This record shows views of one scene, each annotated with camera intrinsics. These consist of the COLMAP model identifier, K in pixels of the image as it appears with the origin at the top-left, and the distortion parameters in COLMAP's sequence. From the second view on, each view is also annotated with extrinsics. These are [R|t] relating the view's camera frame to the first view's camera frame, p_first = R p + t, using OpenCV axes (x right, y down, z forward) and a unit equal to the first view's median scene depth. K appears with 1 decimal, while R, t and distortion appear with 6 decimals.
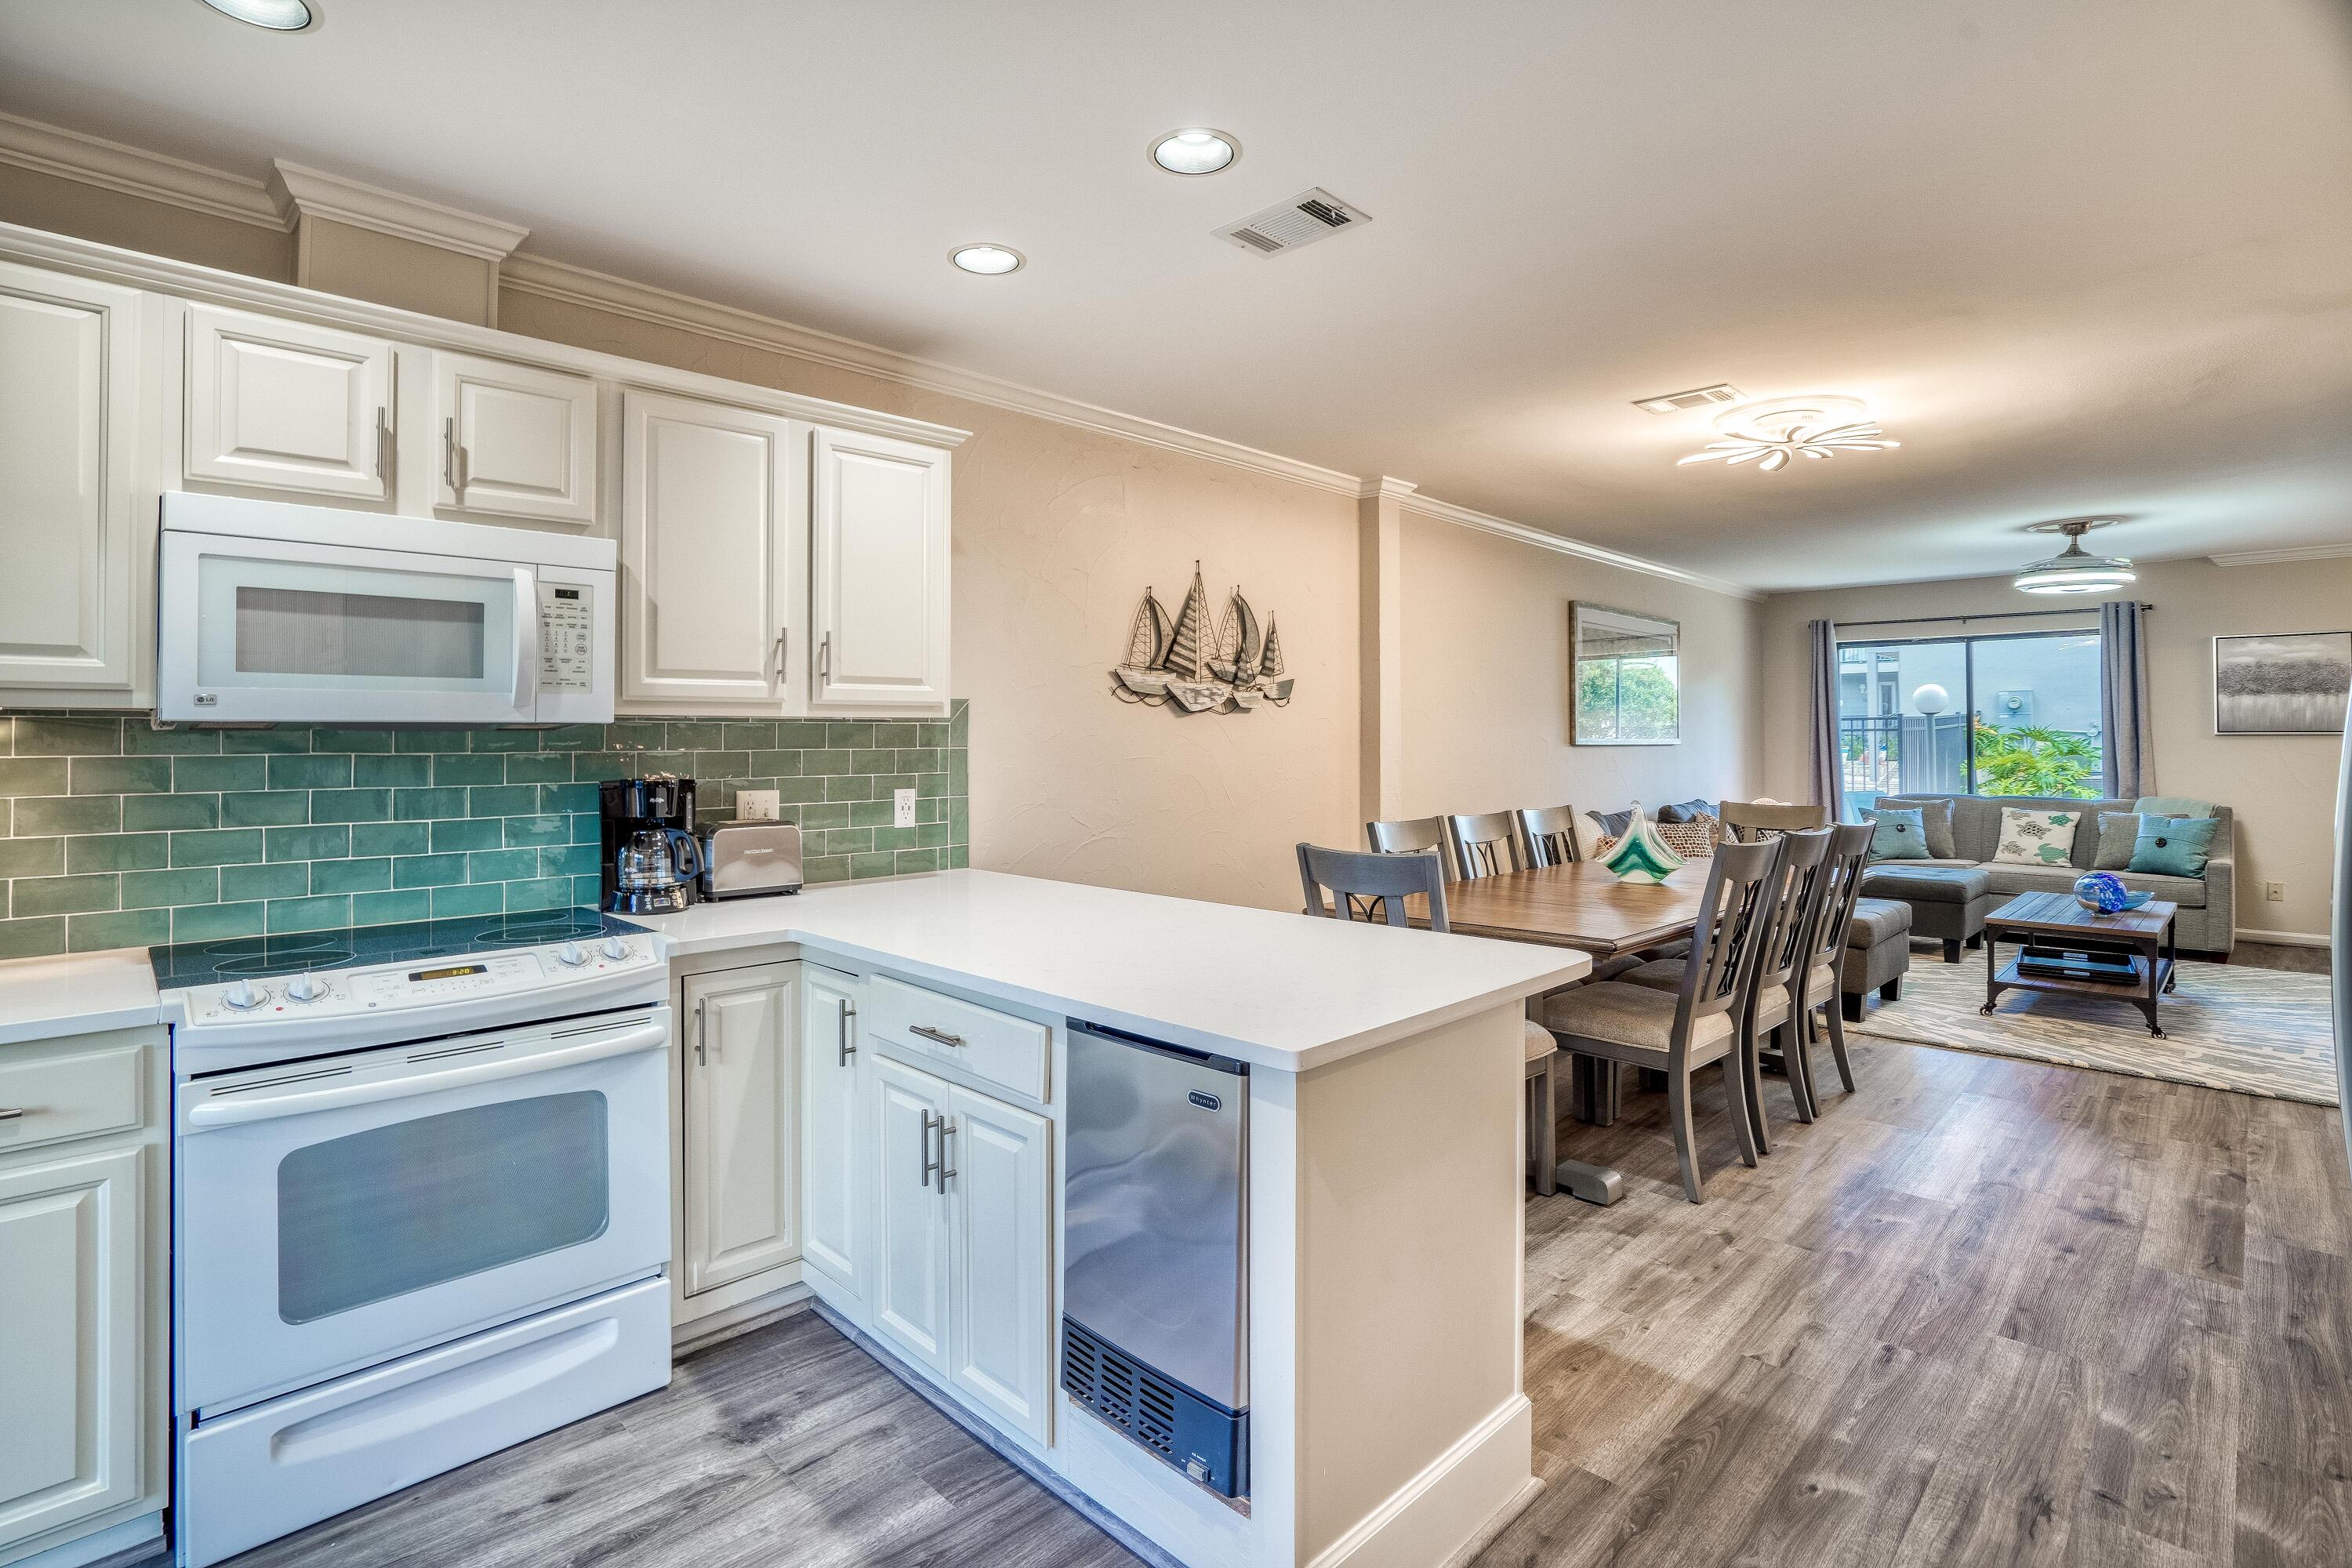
lens RADIAL K [[1110.9, 0, 1136.8], [0, 1110.9, 726.3], [0, 0, 1]] dist [-0.044481, 0.010631]
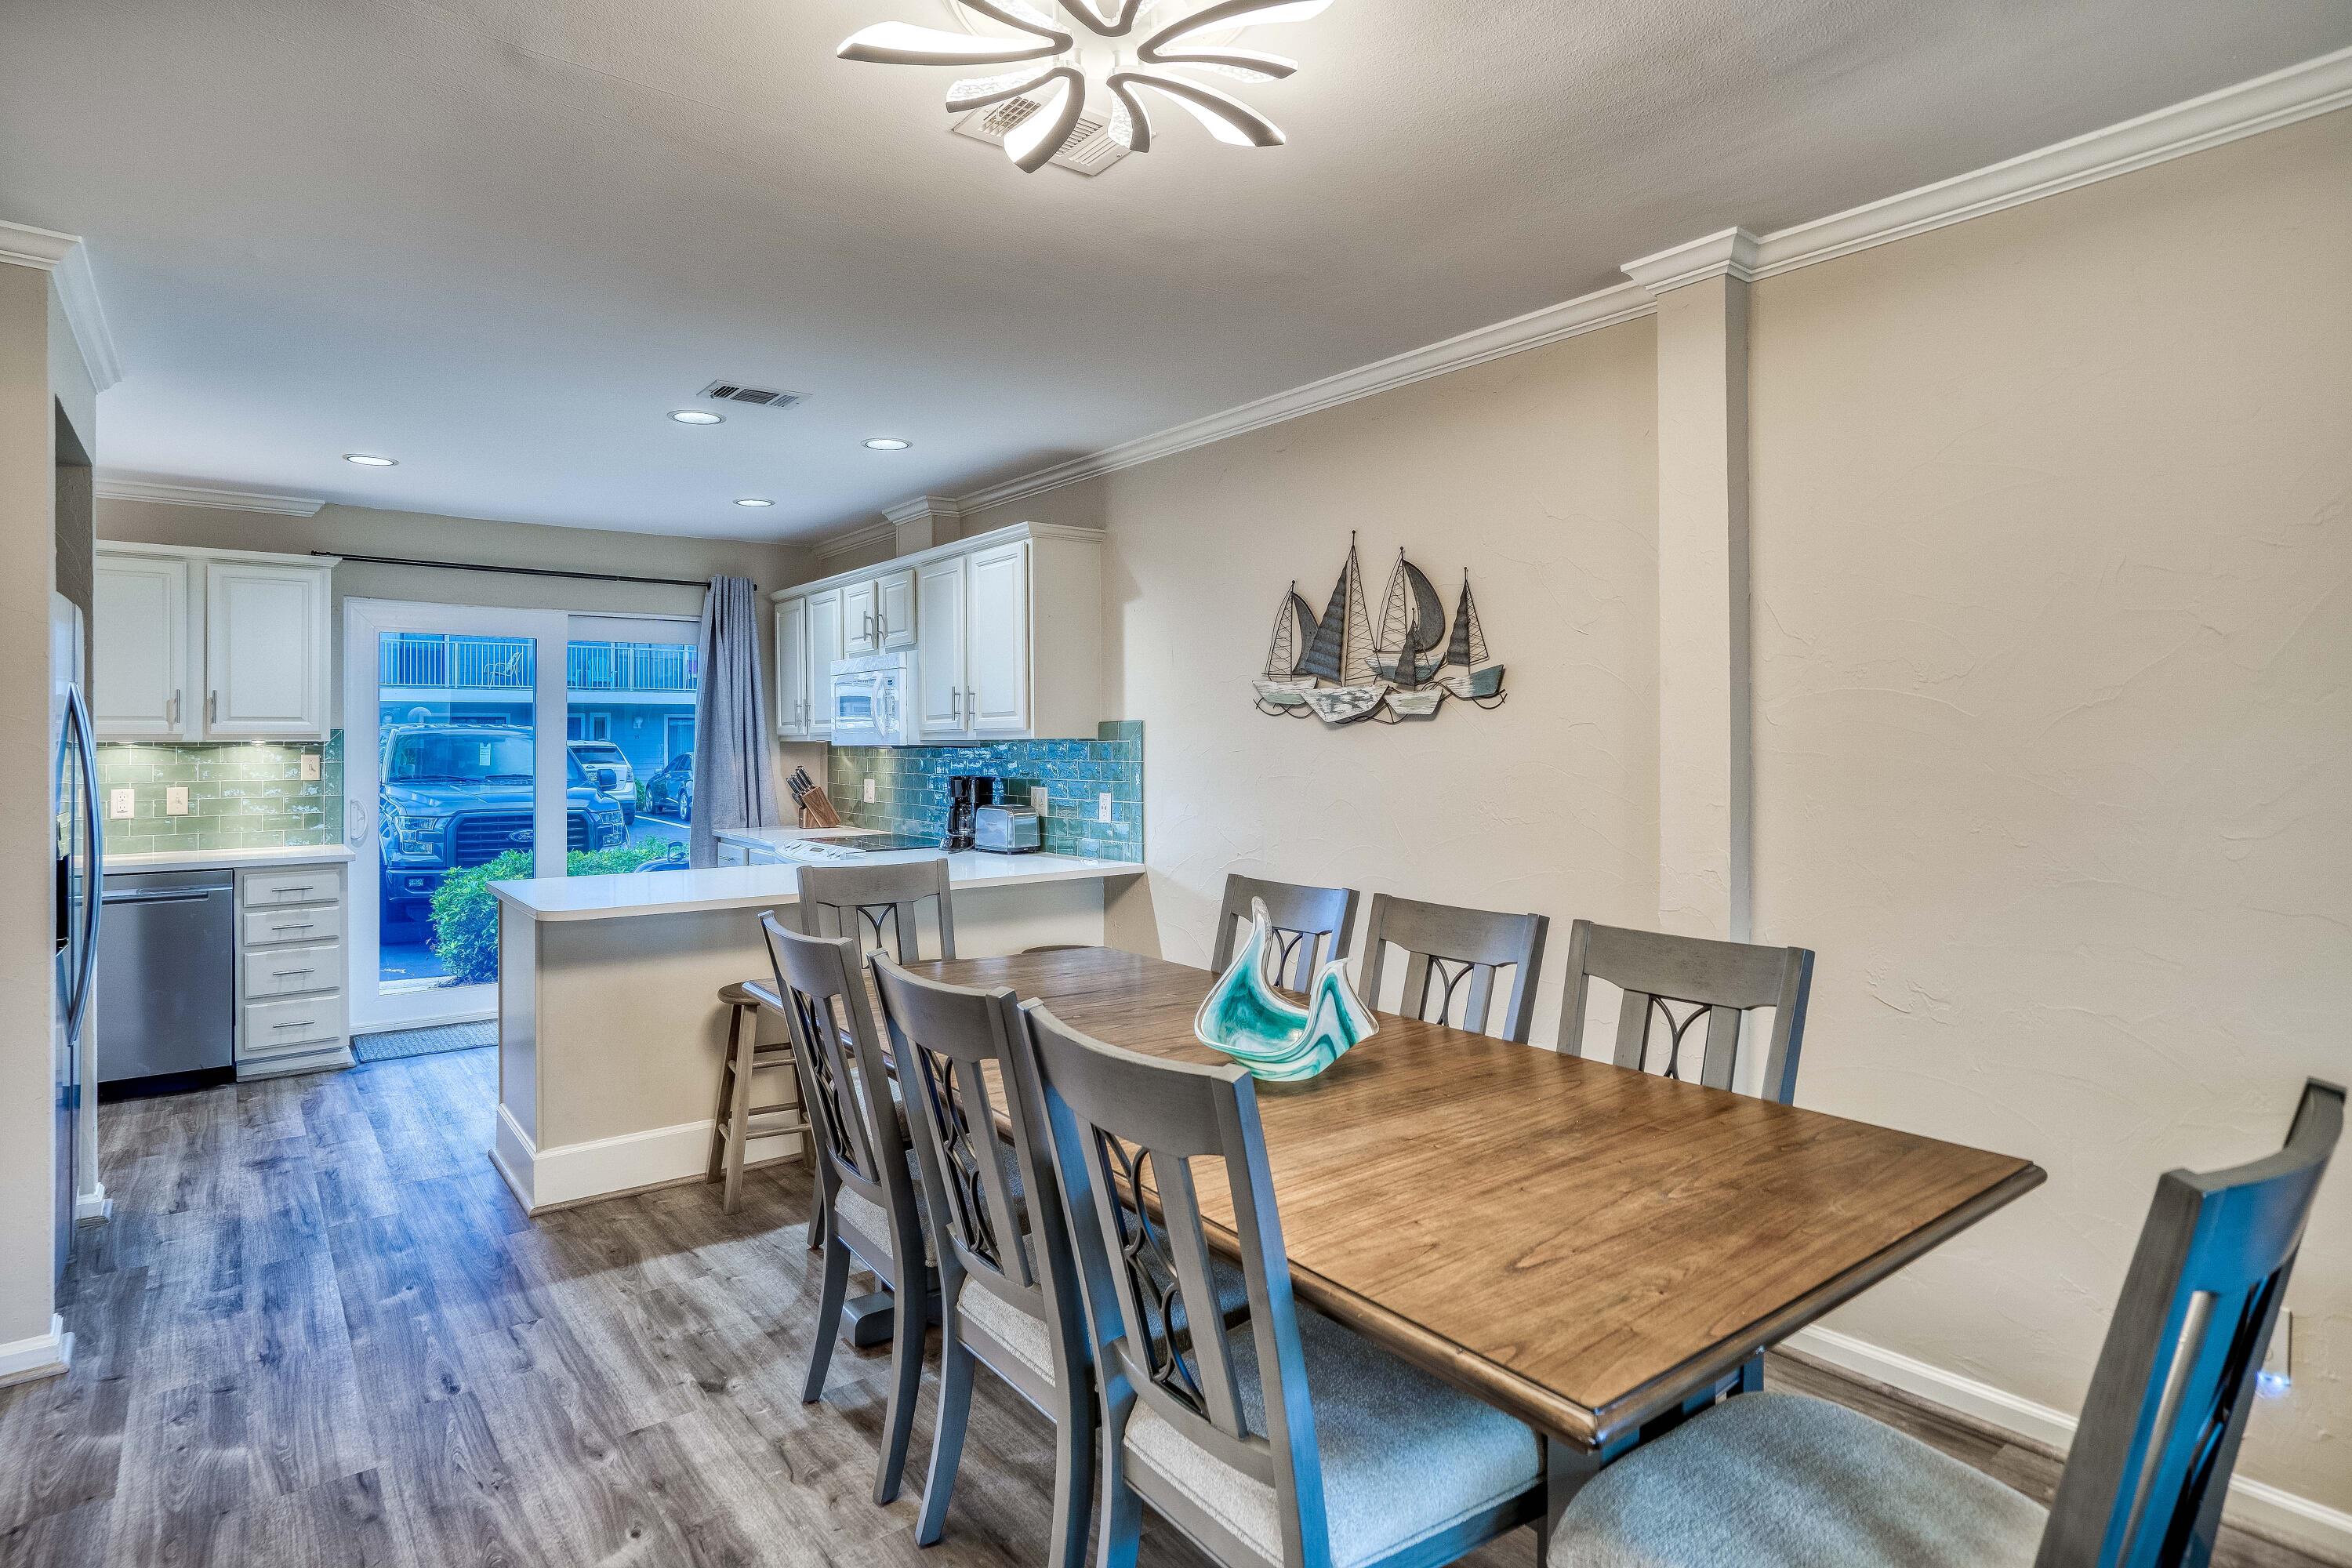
lens RADIAL K [[1199.3, 0, 1155.8], [0, 1199.3, 740.1], [0, 0, 1]] dist [-0.033768, 0.009273]
pose [[-0.092626, -0.000057, -0.995701, 1.477183], [0.015247, 0.999883, -0.001476, -0.001856], [0.995584, -0.015318, -0.092614, 1.511200]]
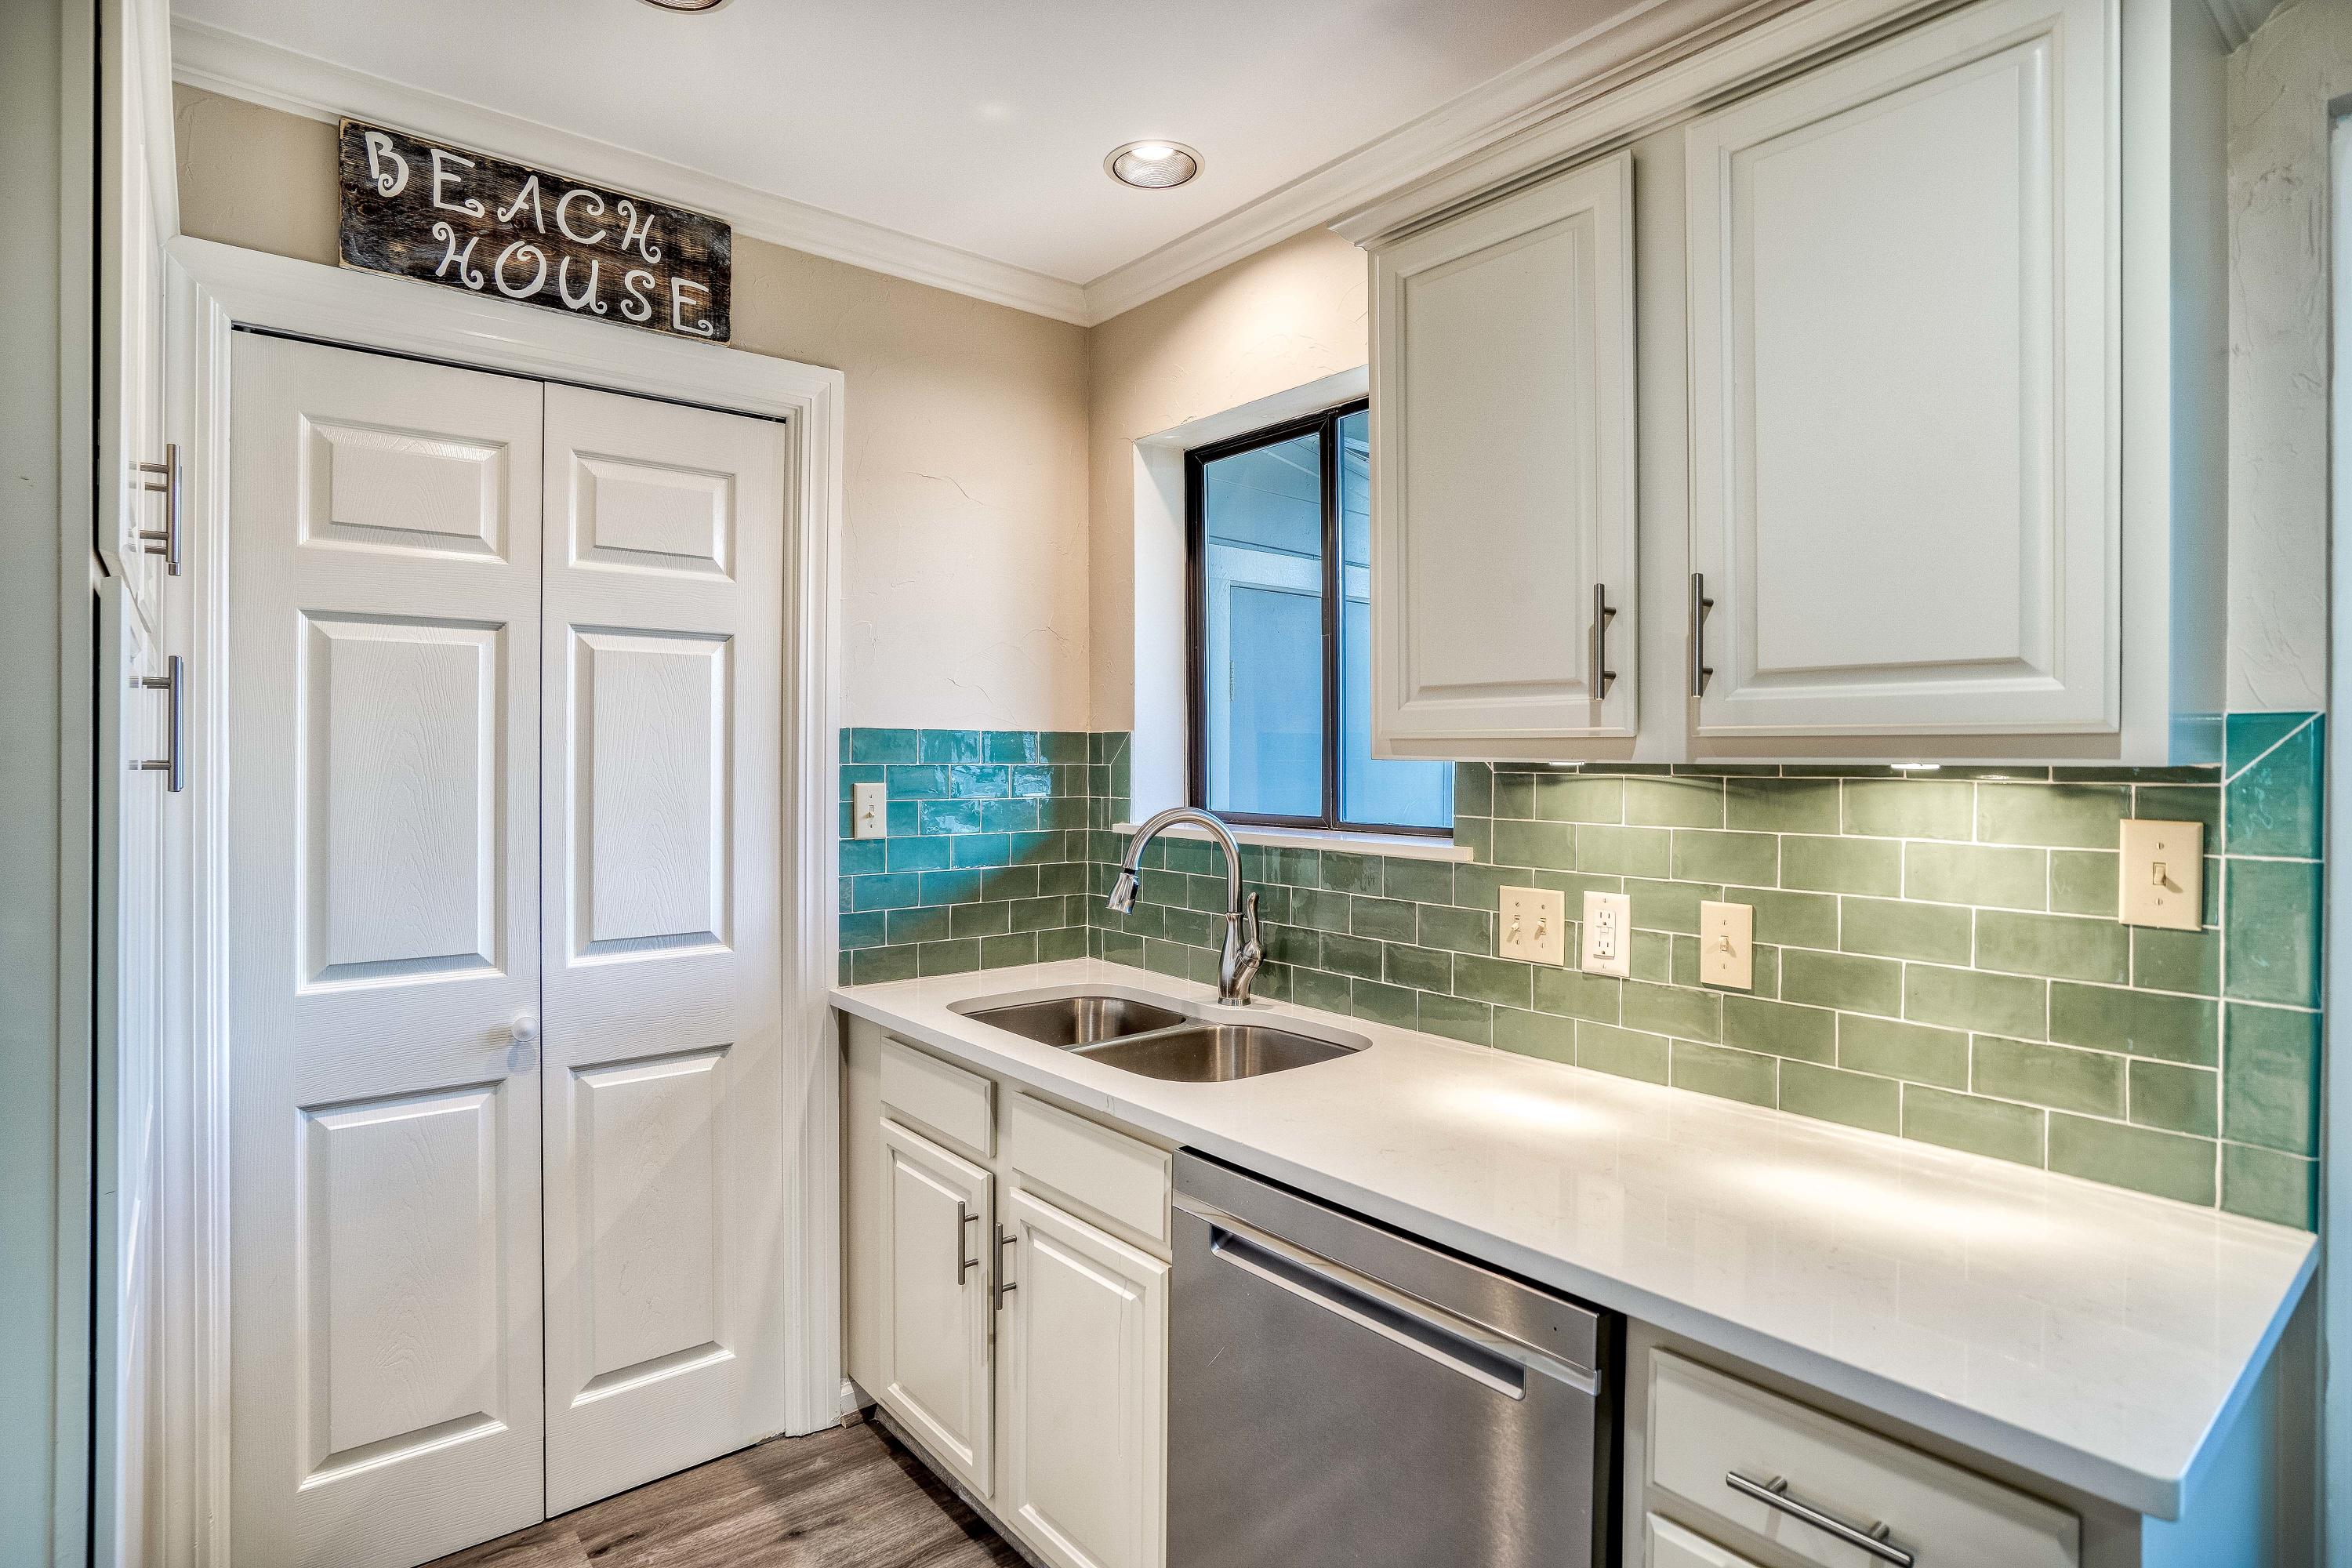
lens RADIAL K [[1199.3, 0, 1135.3], [0, 1199.3, 761.7], [0, 0, 1]] dist [-0.033768, 0.009273]
pose [[-0.996186, -0.004284, 0.087151, -0.032784], [-0.004505, 0.999987, -0.002342, -0.024212], [-0.087140, -0.002726, -0.996192, 0.394412]]
